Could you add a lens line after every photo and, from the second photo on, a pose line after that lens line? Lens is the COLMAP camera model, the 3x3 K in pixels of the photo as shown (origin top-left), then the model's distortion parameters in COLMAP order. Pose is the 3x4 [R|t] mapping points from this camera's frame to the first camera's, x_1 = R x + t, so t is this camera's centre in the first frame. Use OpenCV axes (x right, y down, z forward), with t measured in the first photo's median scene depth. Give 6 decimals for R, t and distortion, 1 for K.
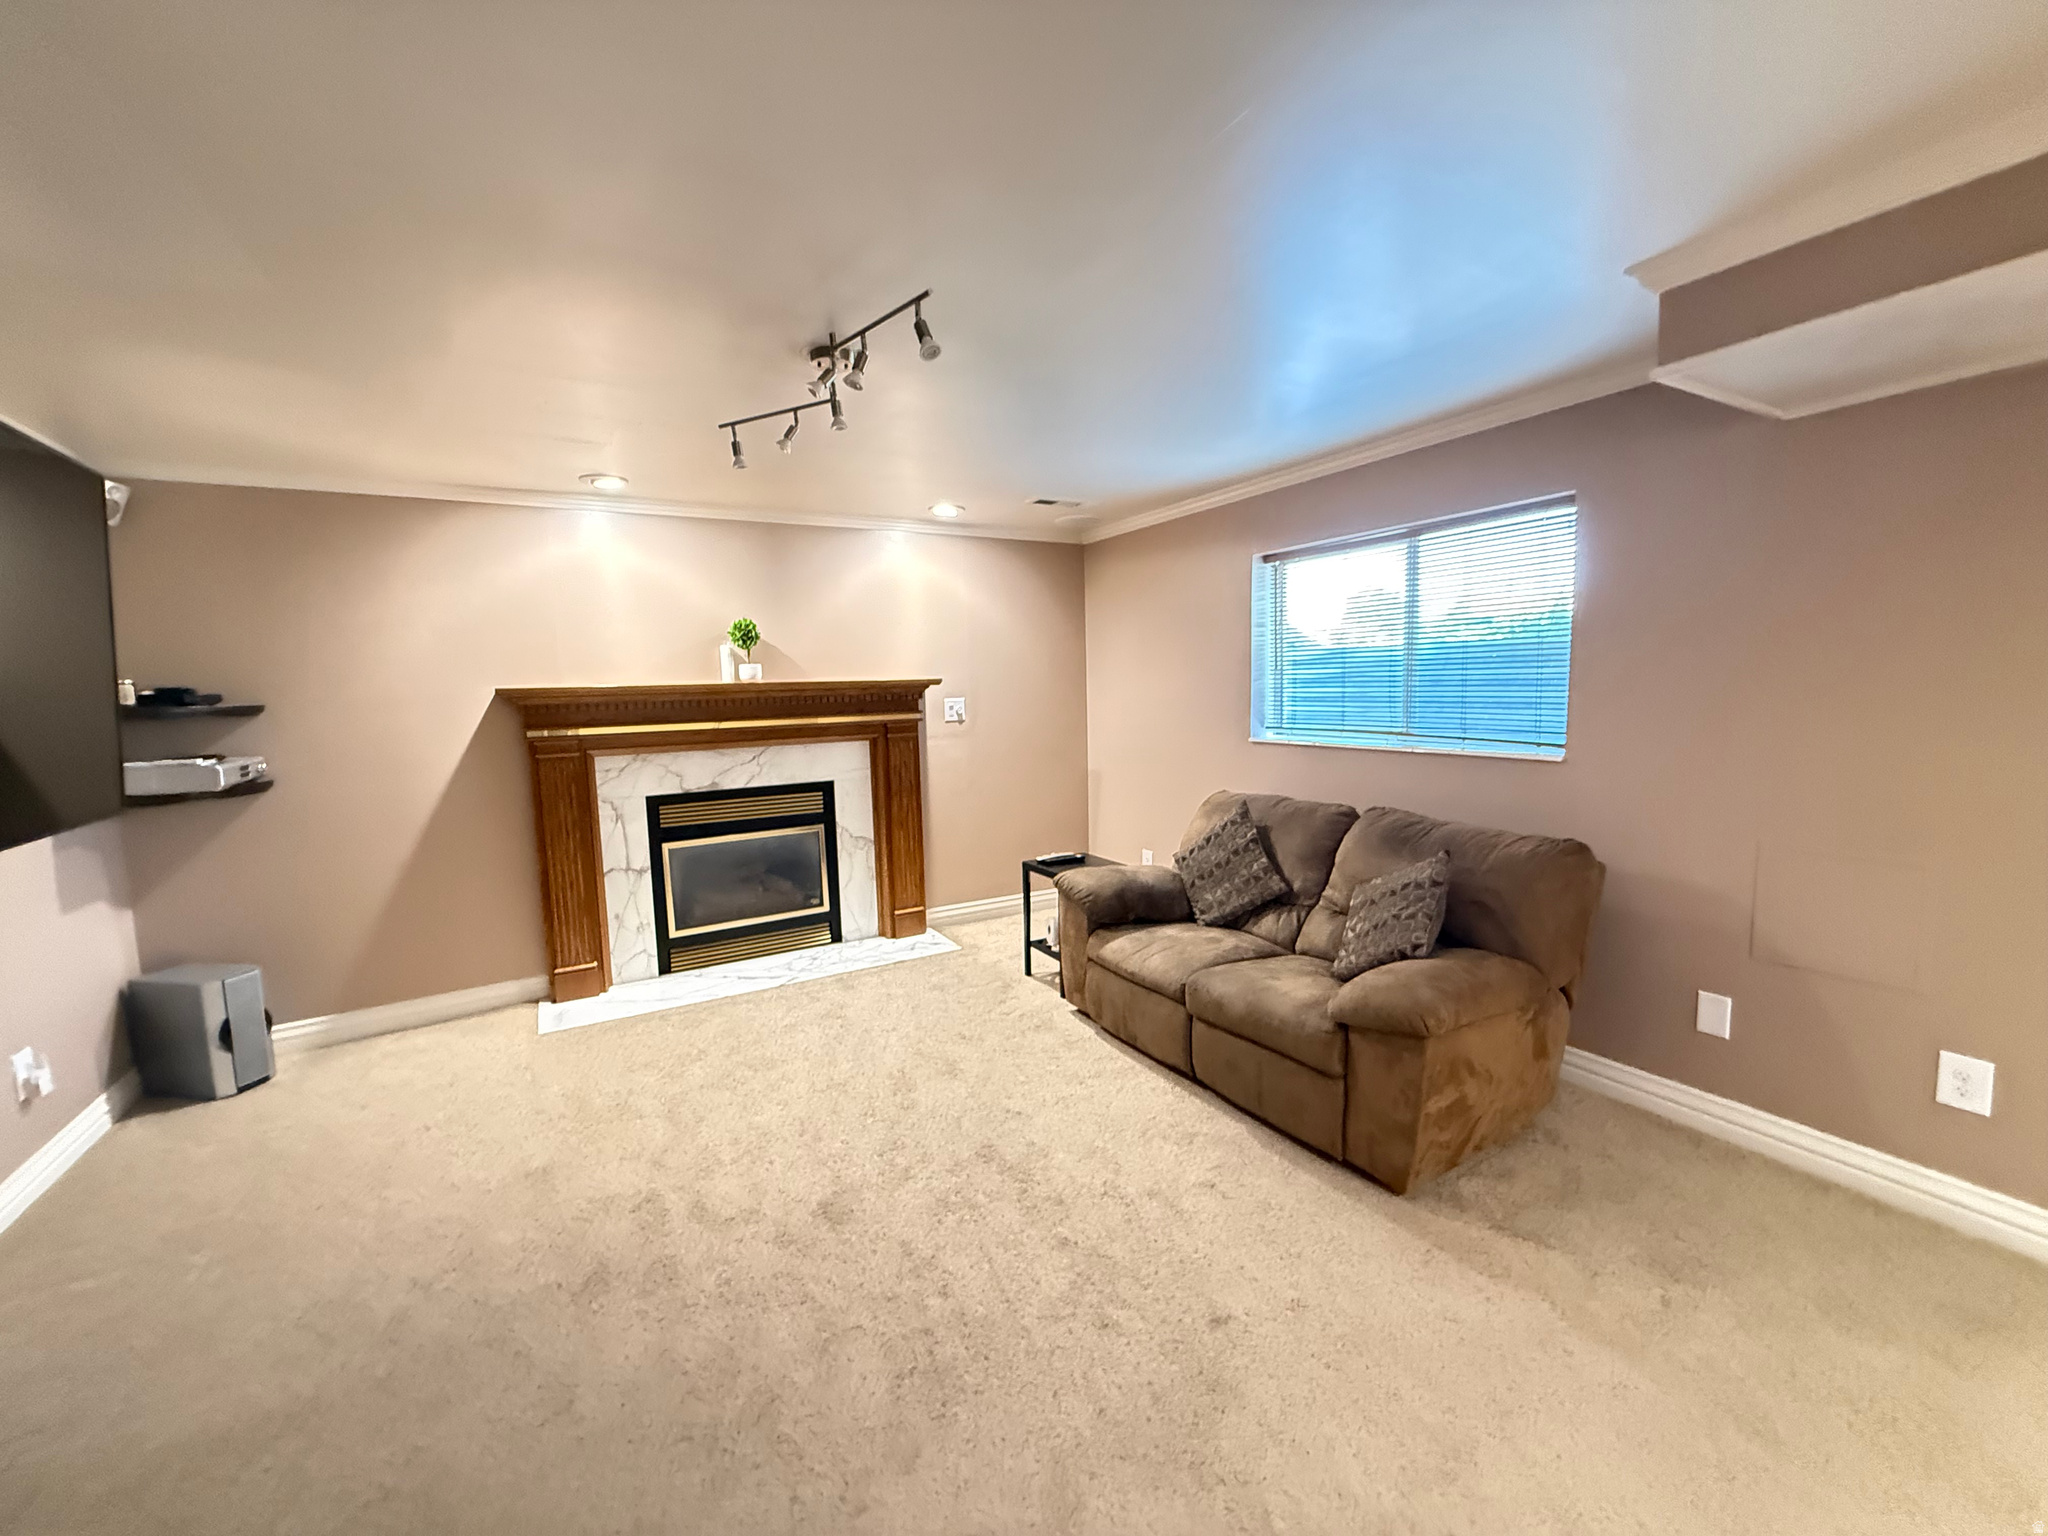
lens RADIAL K [[817.7, 0, 1019.4], [0, 817.7, 768.1], [0, 0, 1]] dist [0.019852, -0.000091]
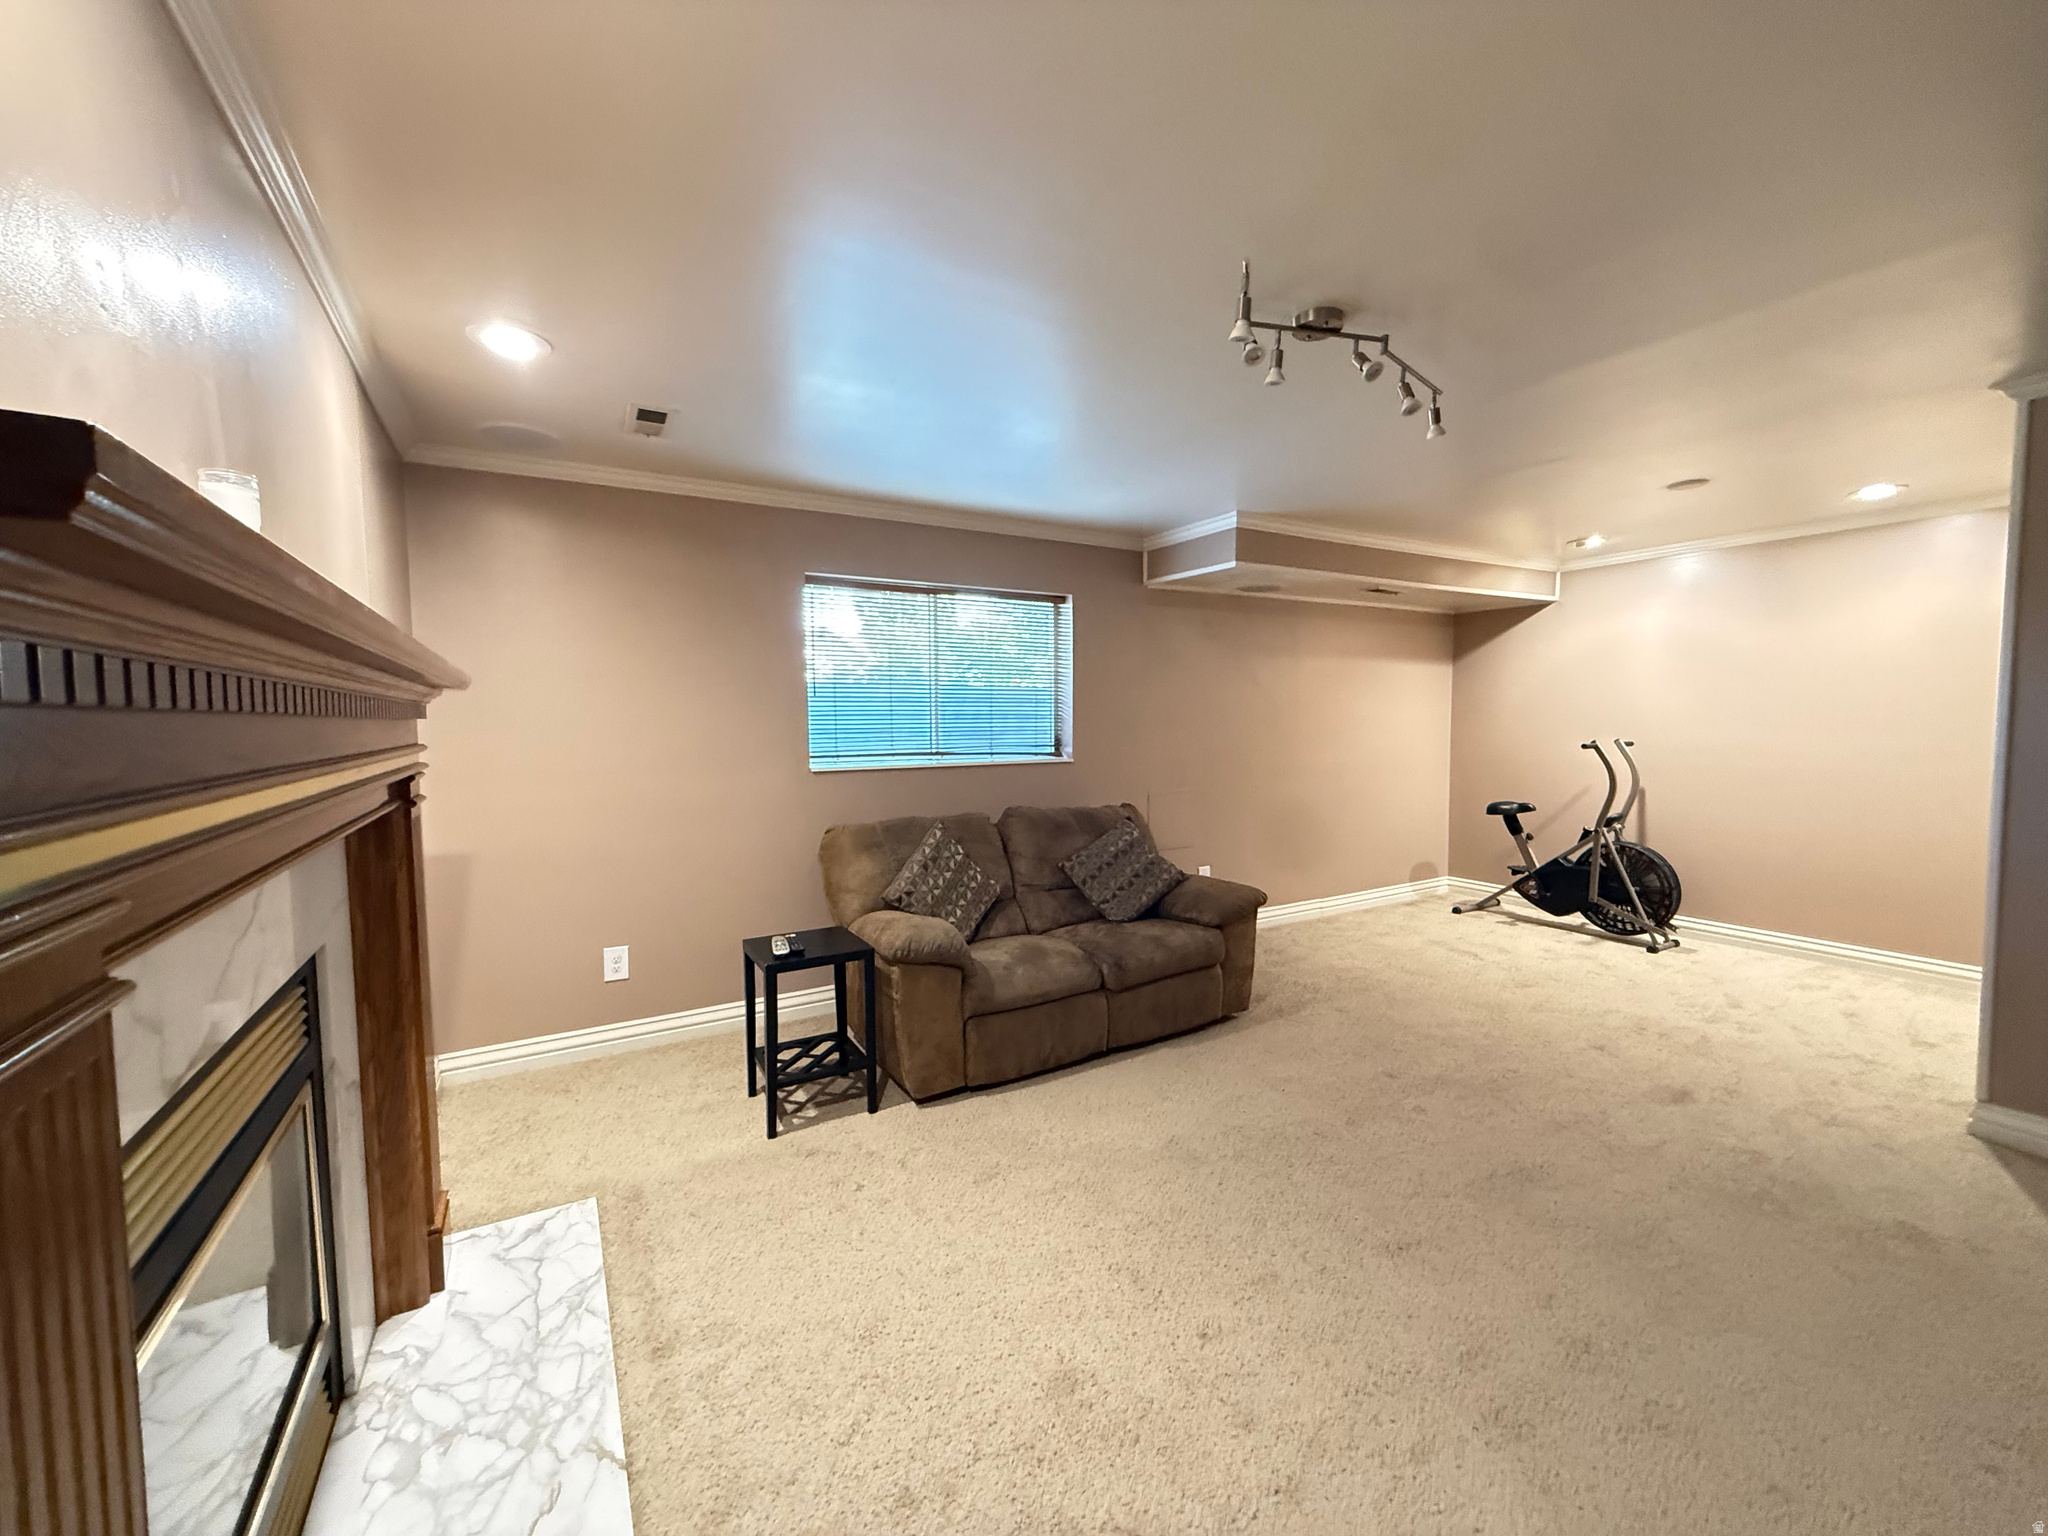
lens RADIAL K [[817.7, 0, 1019.4], [0, 817.7, 768.1], [0, 0, 1]] dist [0.019852, -0.000091]
pose [[0.001430, -0.042715, 0.999086, -0.665561], [0.109023, 0.993139, 0.042305, -0.051548], [-0.994038, 0.108863, 0.006077, 0.791368]]
